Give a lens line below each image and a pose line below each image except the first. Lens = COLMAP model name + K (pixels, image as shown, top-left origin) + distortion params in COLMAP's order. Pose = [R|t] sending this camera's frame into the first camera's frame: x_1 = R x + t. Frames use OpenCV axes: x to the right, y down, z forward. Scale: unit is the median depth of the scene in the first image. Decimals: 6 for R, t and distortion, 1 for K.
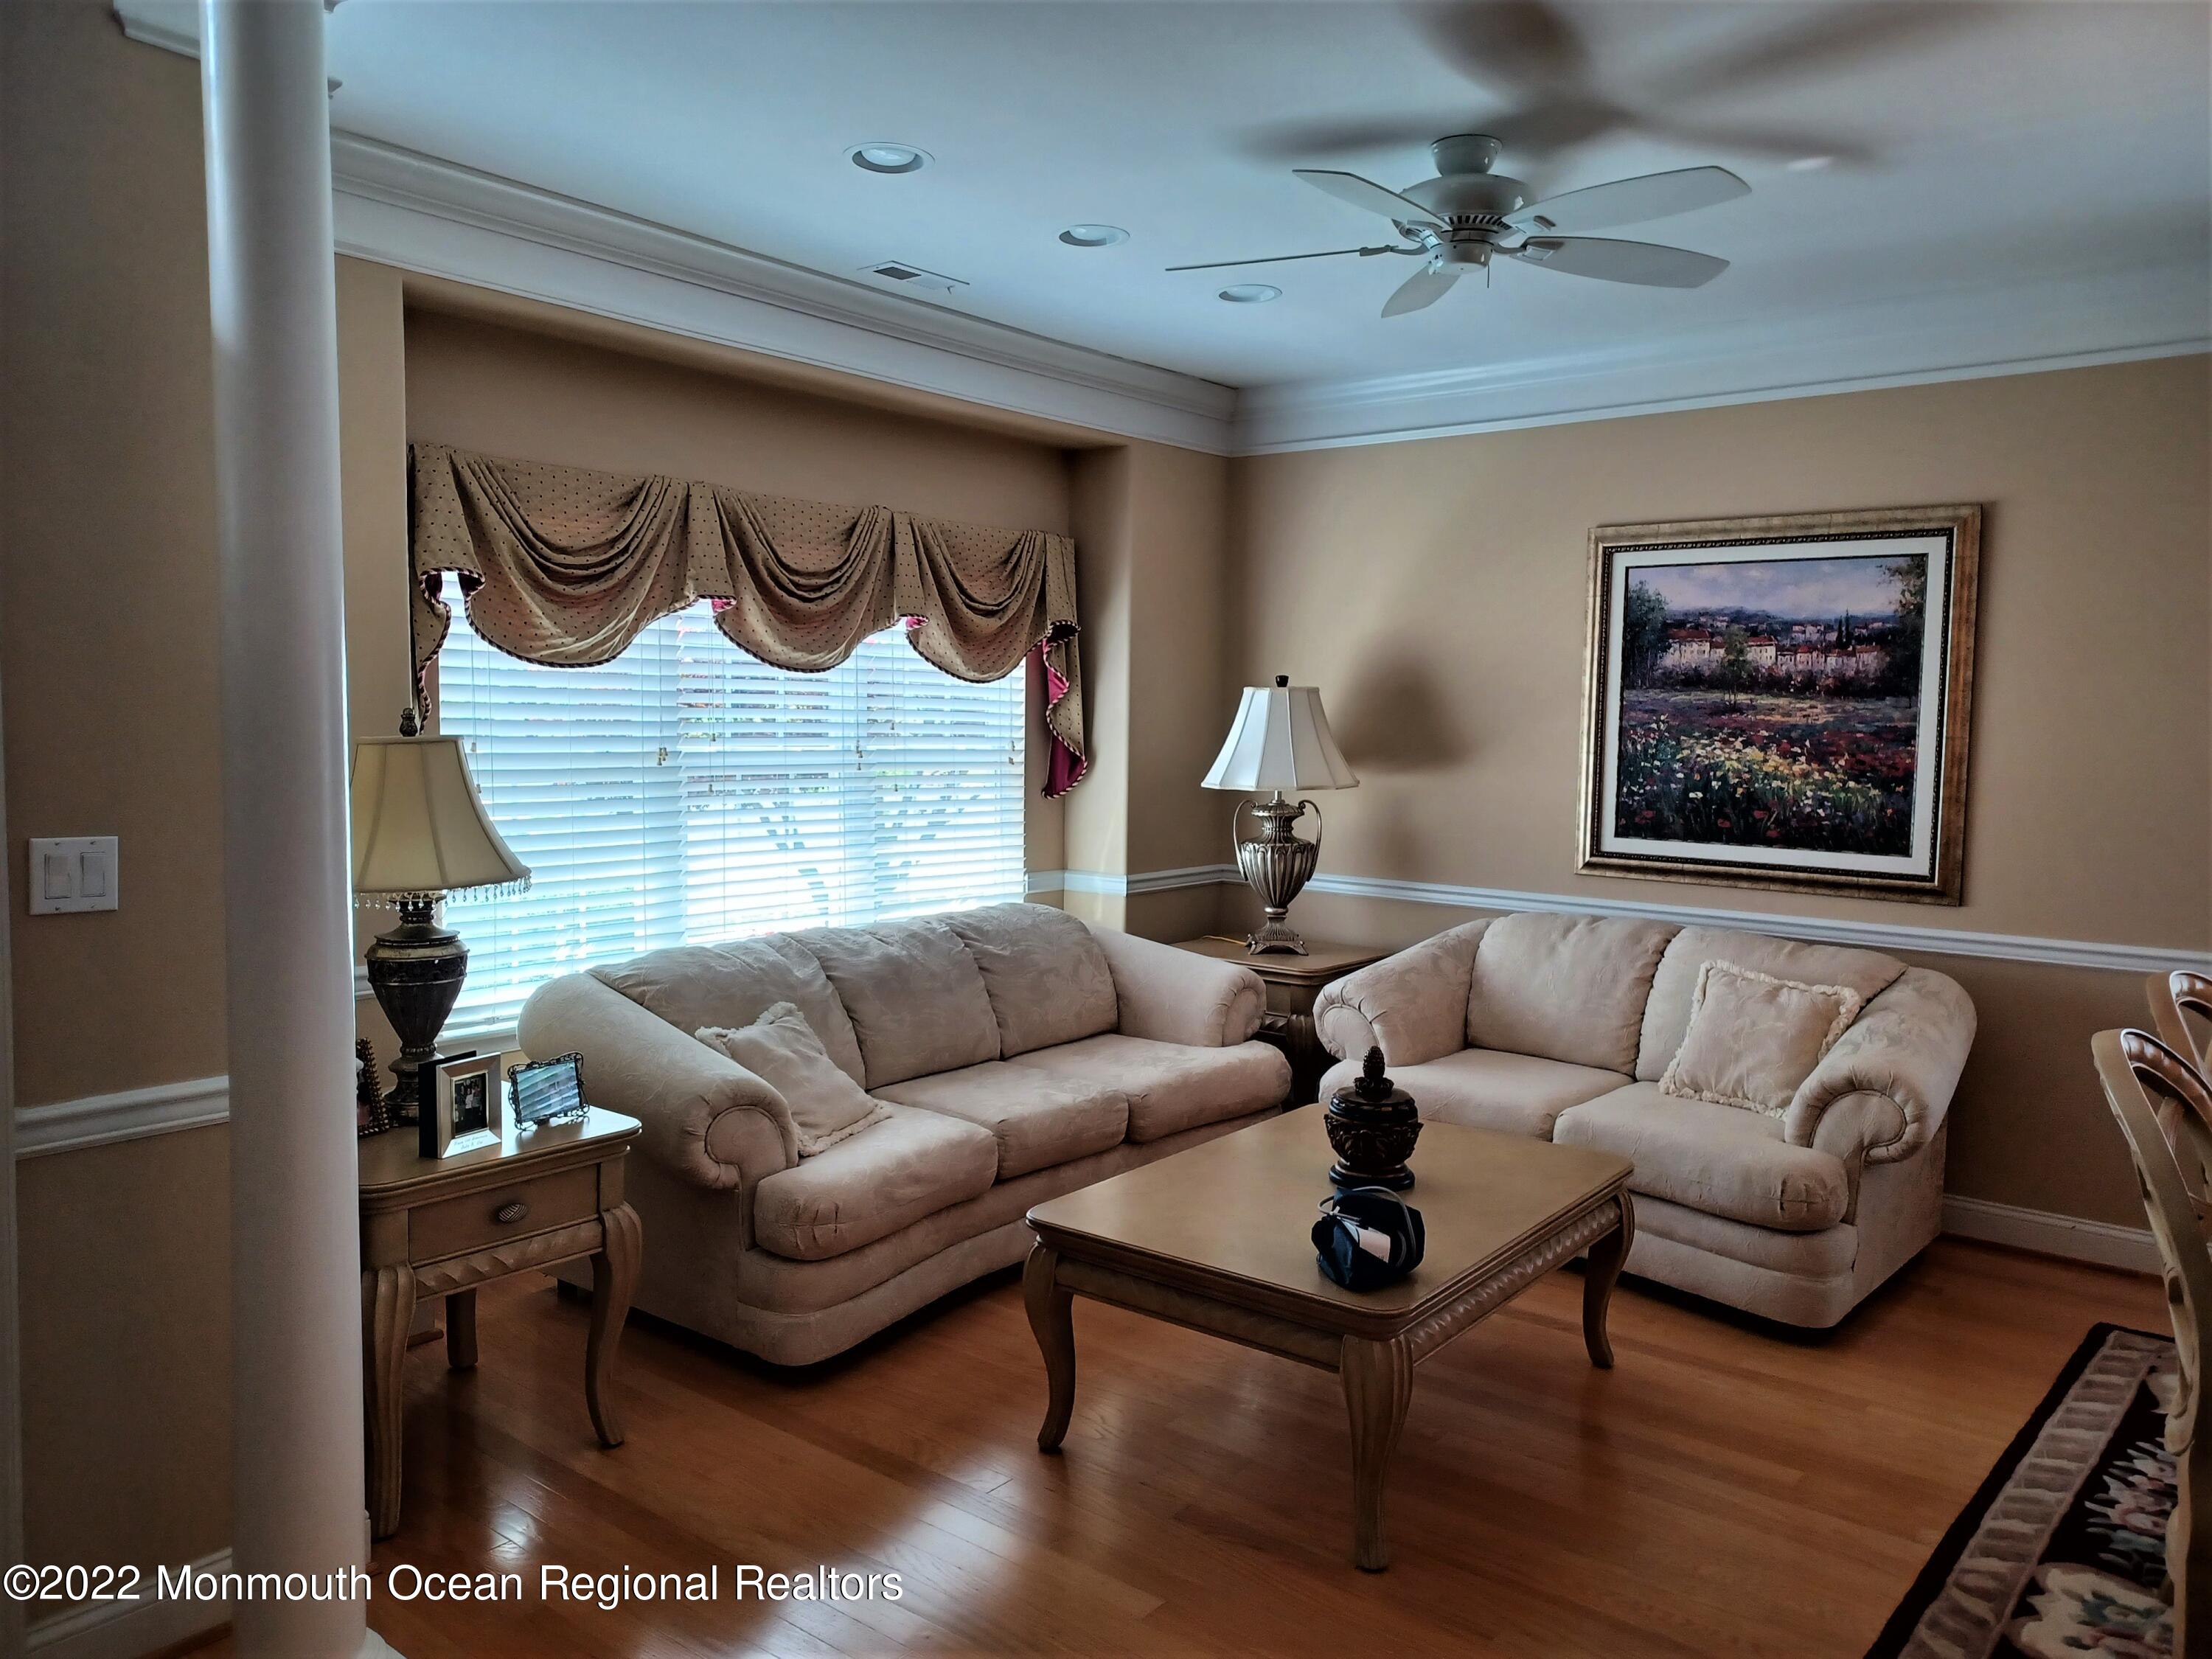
lens RADIAL K [[1612.8, 0, 1105.0], [0, 1612.8, 816.0], [0, 0, 1]] dist [0.067493, -0.060188]
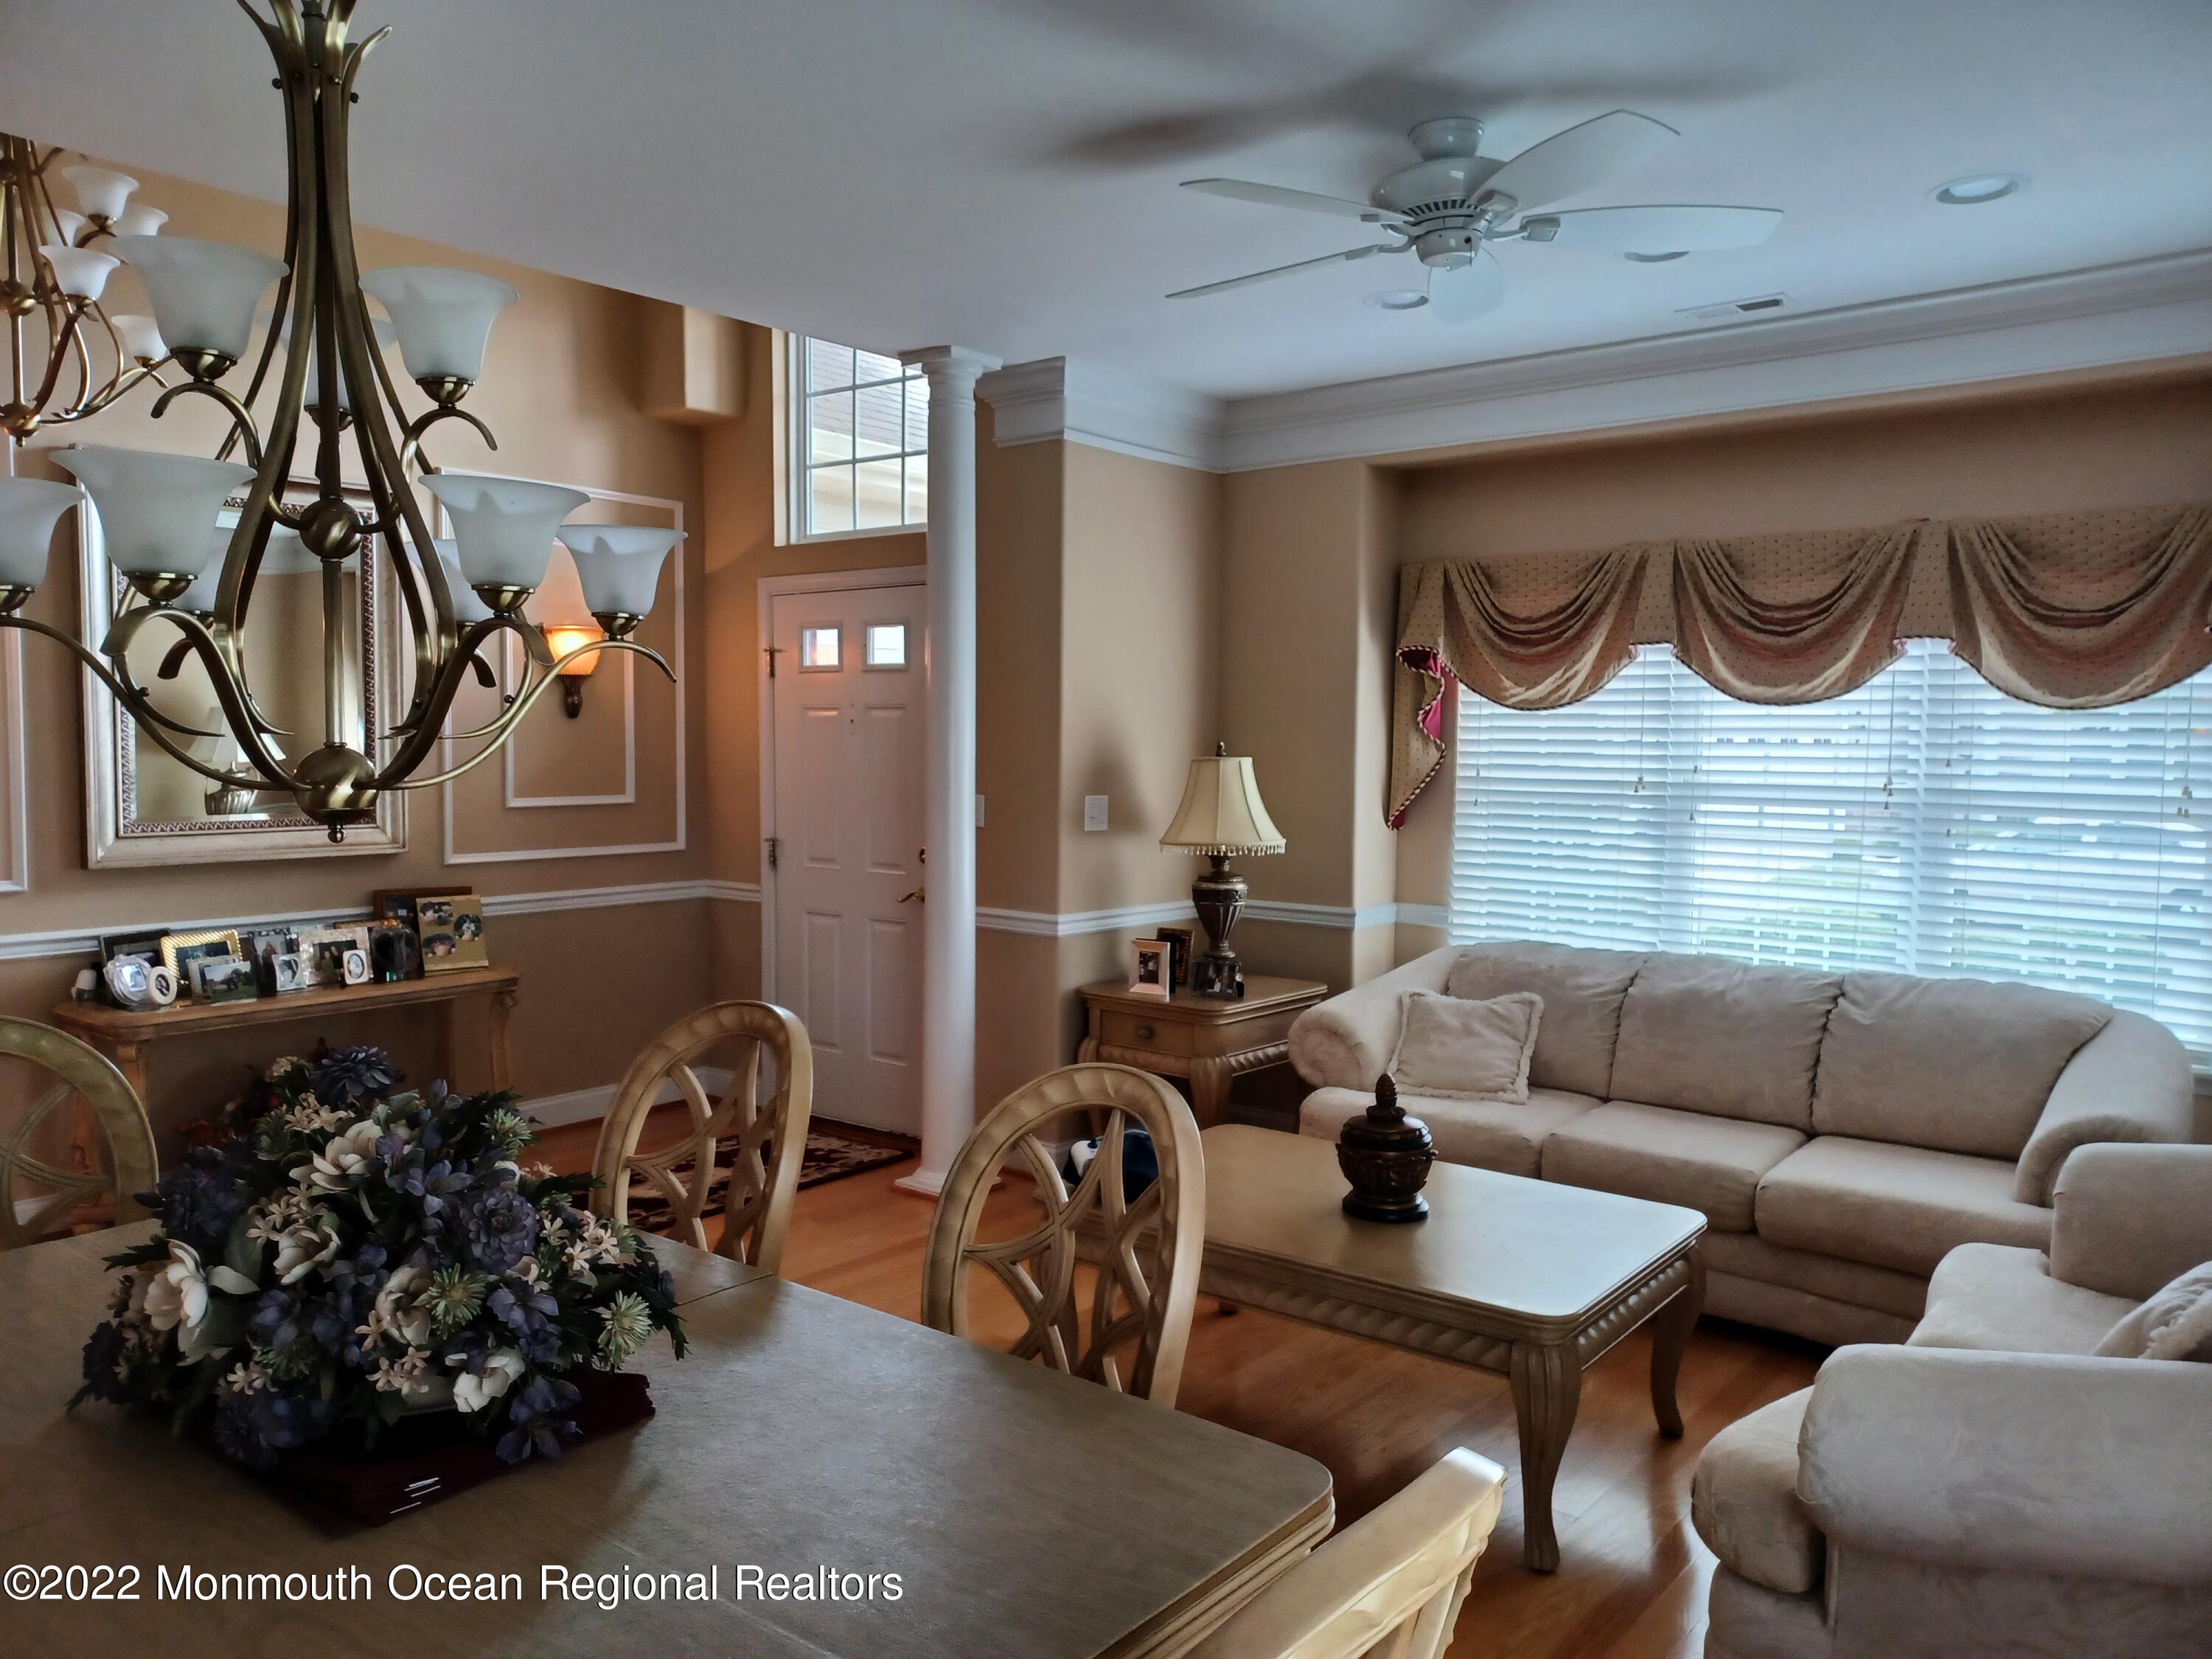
lens RADIAL K [[1612.8, 0, 1069.4], [0, 1612.8, 811.7], [0, 0, 1]] dist [0.067493, -0.060188]
pose [[-0.020039, 0.032792, -0.999261, 0.857732], [-0.074179, 0.996659, 0.034194, -0.026531], [0.997044, 0.074809, -0.017540, 0.602554]]
